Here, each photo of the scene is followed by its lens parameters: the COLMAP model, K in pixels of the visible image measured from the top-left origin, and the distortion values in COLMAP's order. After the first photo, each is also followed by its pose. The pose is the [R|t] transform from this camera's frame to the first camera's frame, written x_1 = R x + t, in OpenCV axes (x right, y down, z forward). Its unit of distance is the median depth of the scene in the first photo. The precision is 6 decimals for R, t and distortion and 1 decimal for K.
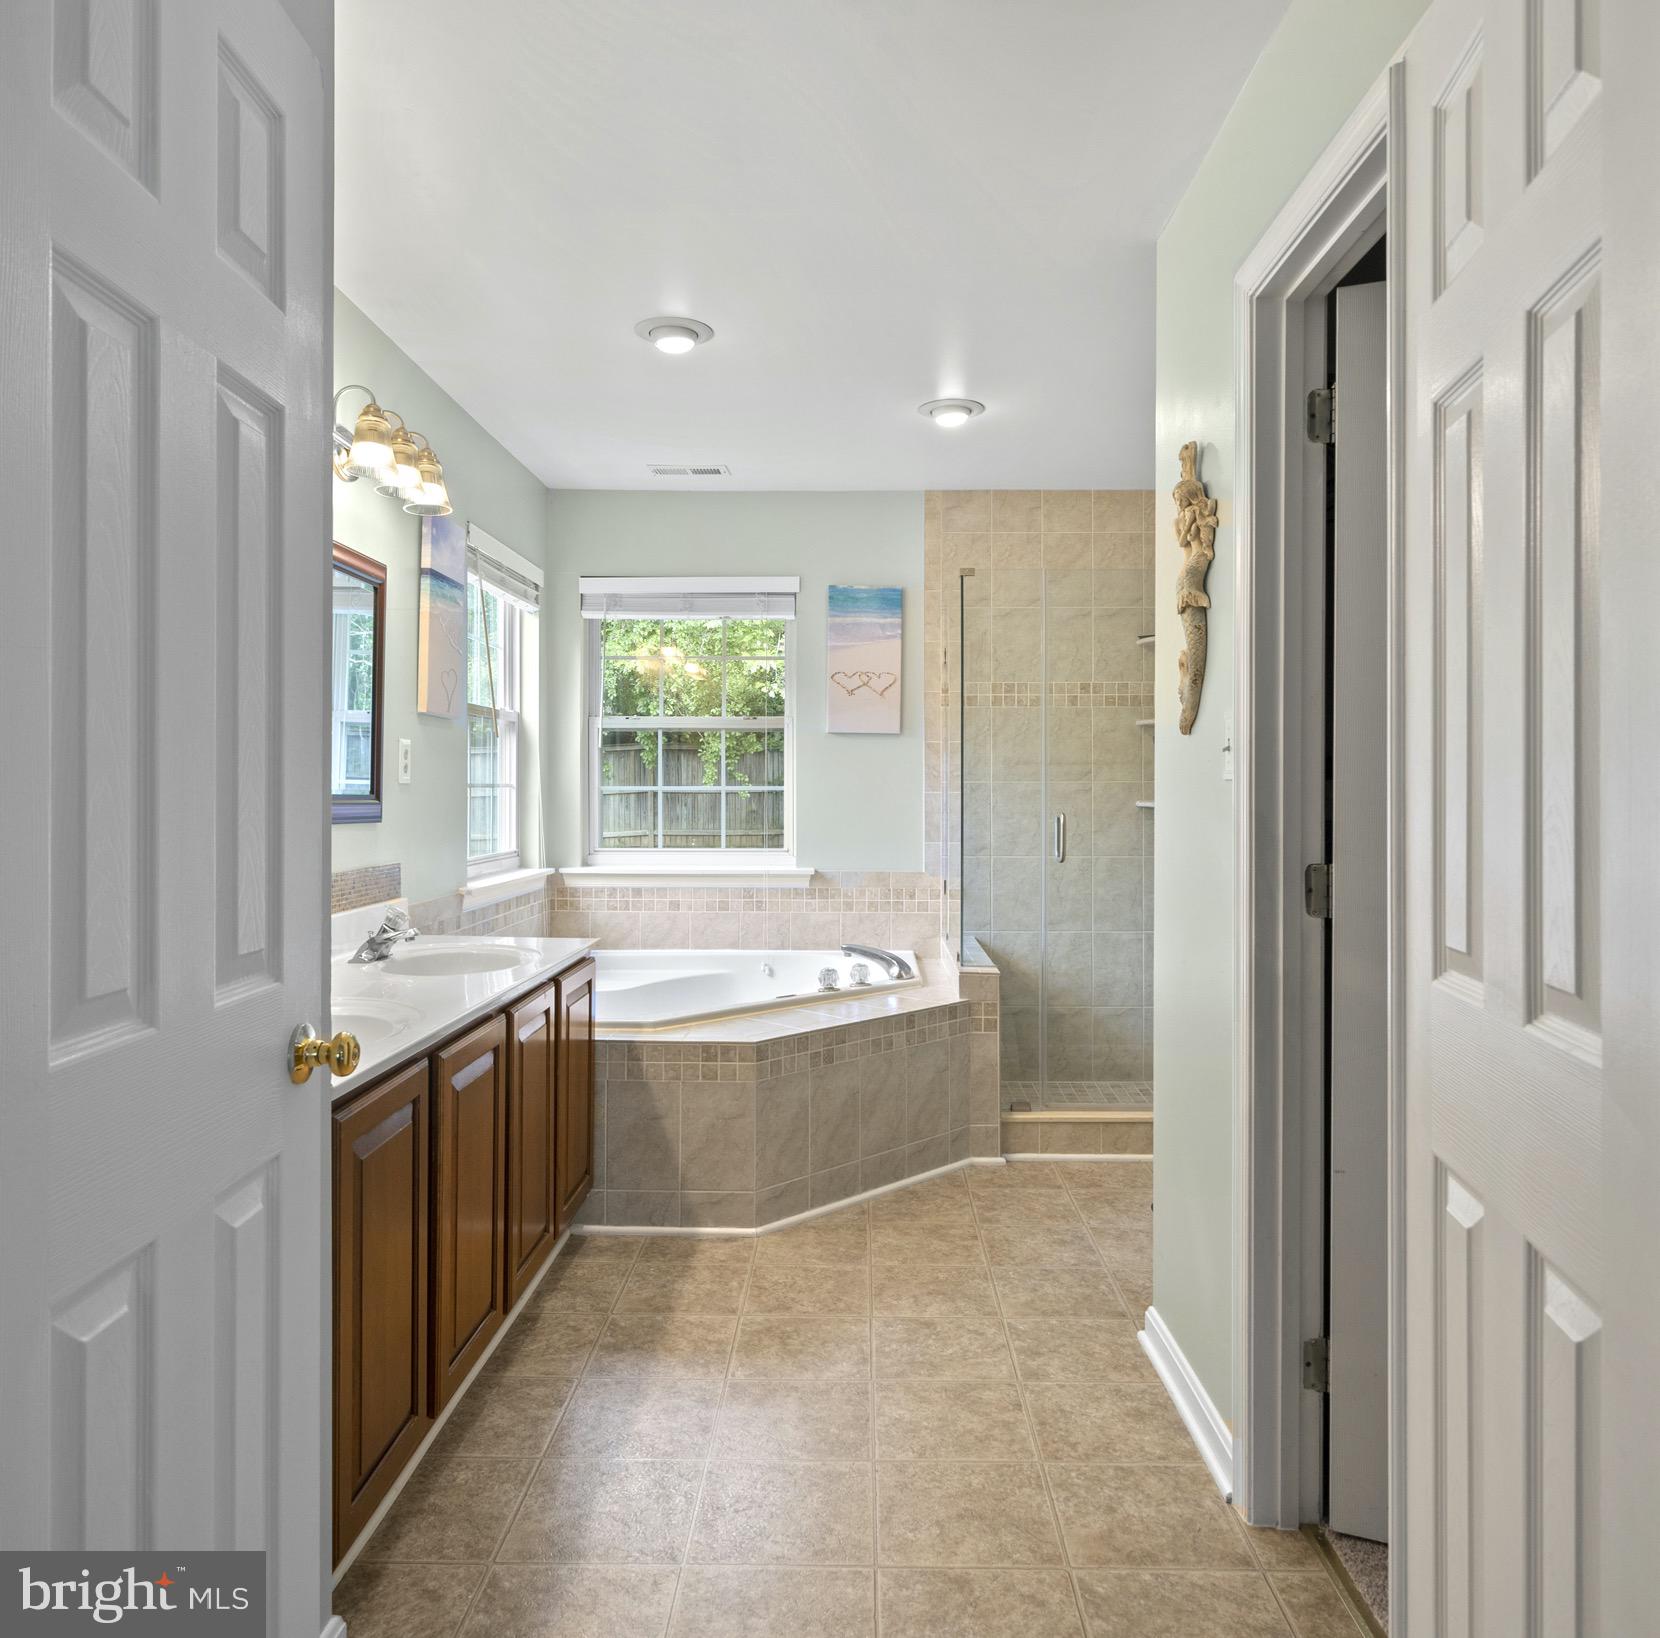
lens RADIAL K [[1111.0, 0, 830.6], [0, 1111.0, 808.4], [0, 0, 1]] dist [0.002956, 0.000245]
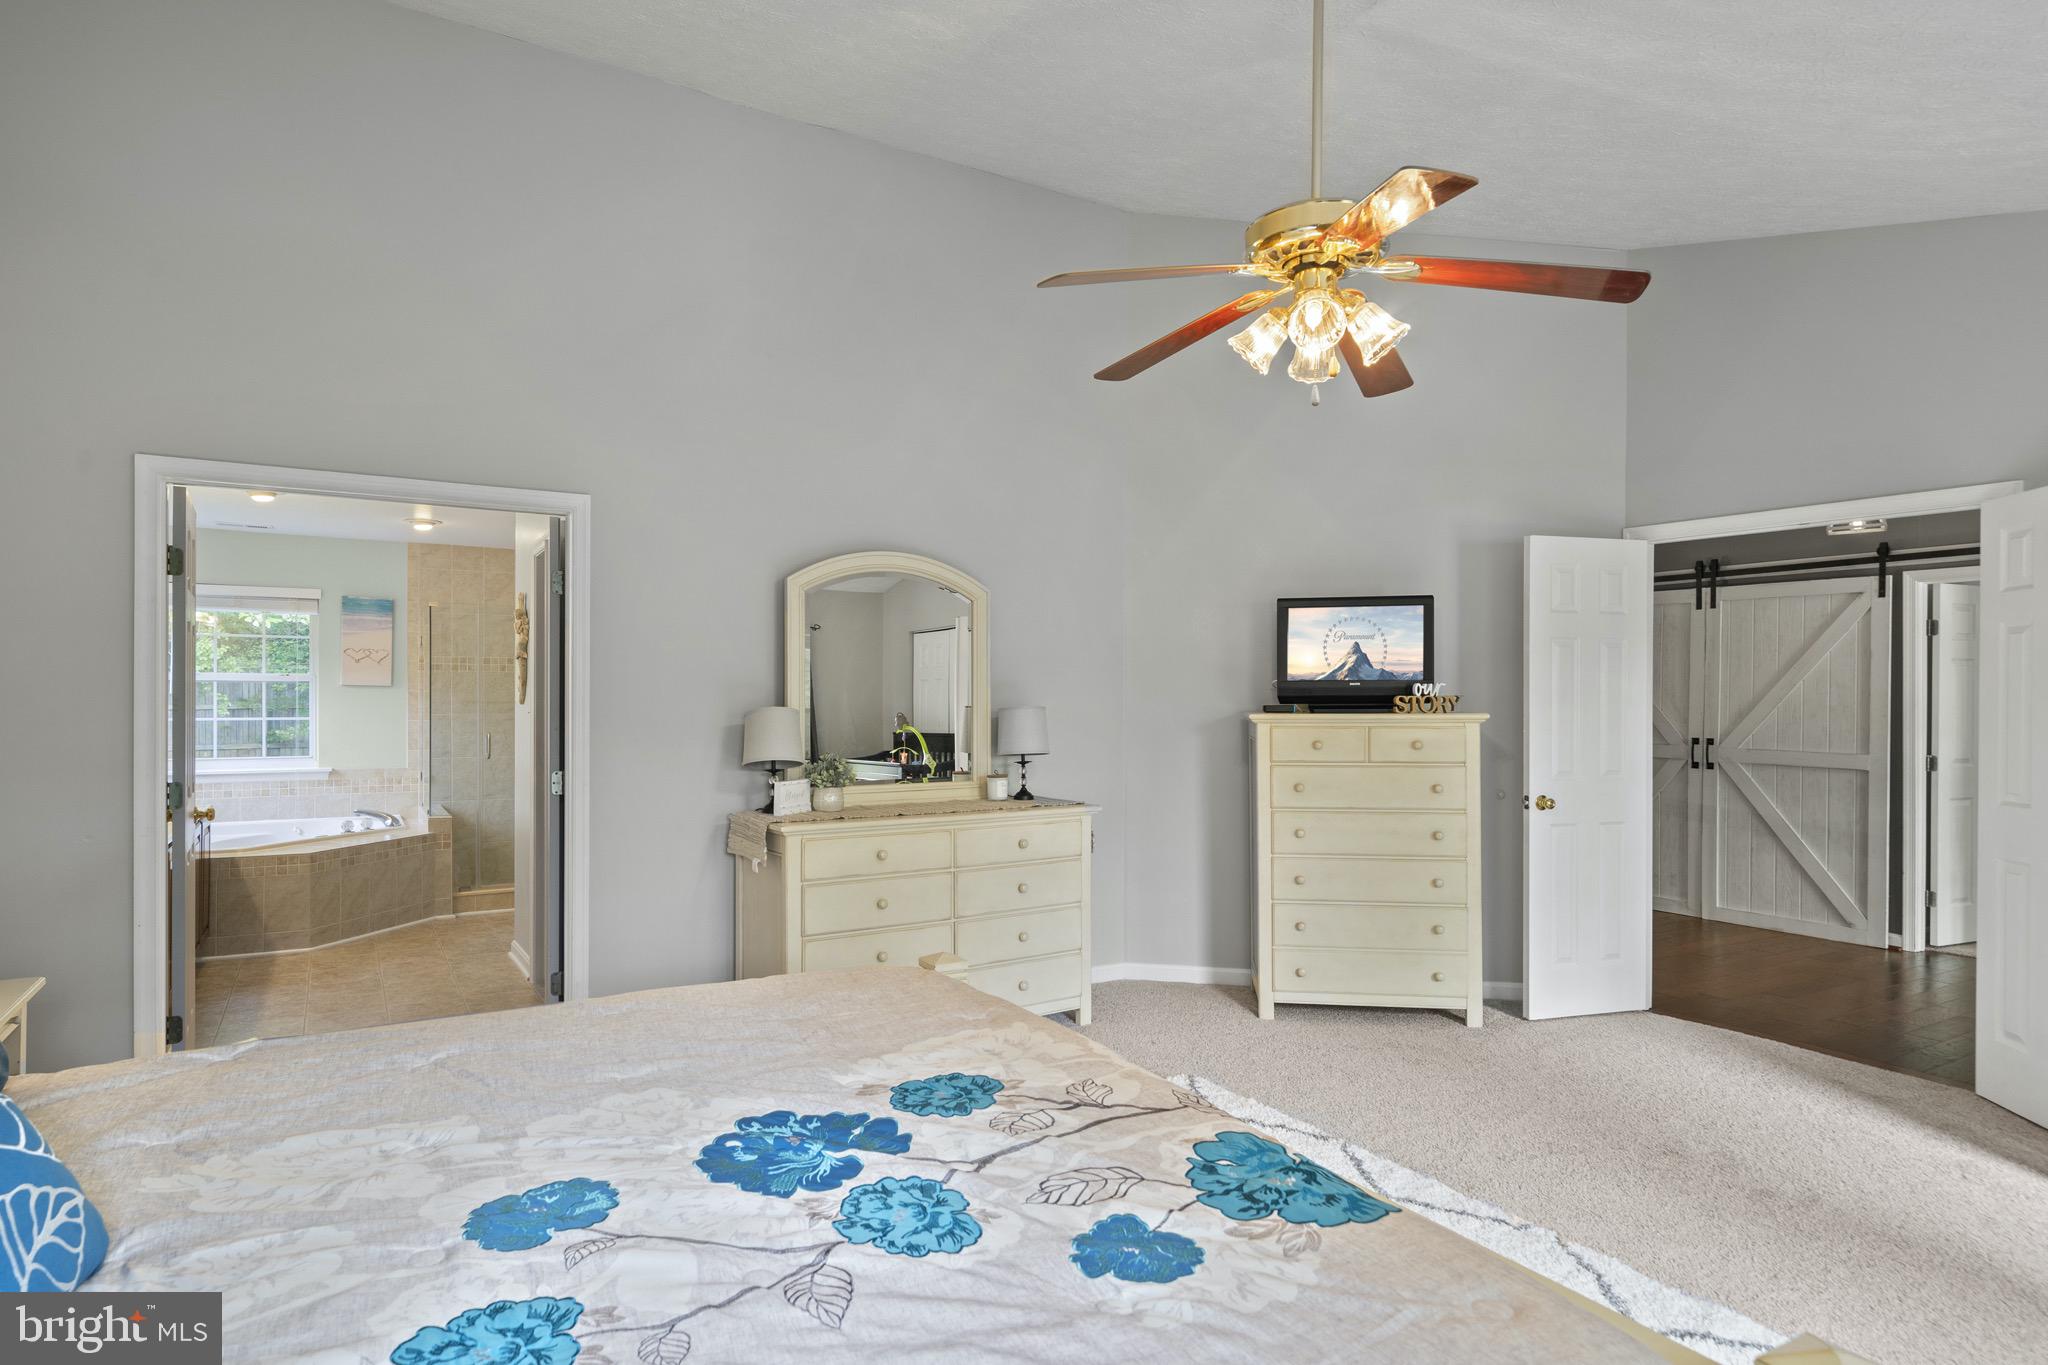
lens RADIAL K [[1124.7, 0, 1018.5], [0, 1124.7, 701.7], [0, 0, 1]] dist [-0.003744, -0.000021]
pose [[0.836925, 0.000890, 0.547317, -0.089413], [0.004722, 0.999950, -0.008846, -0.029236], [-0.547297, 0.009988, 0.836879, -1.145314]]
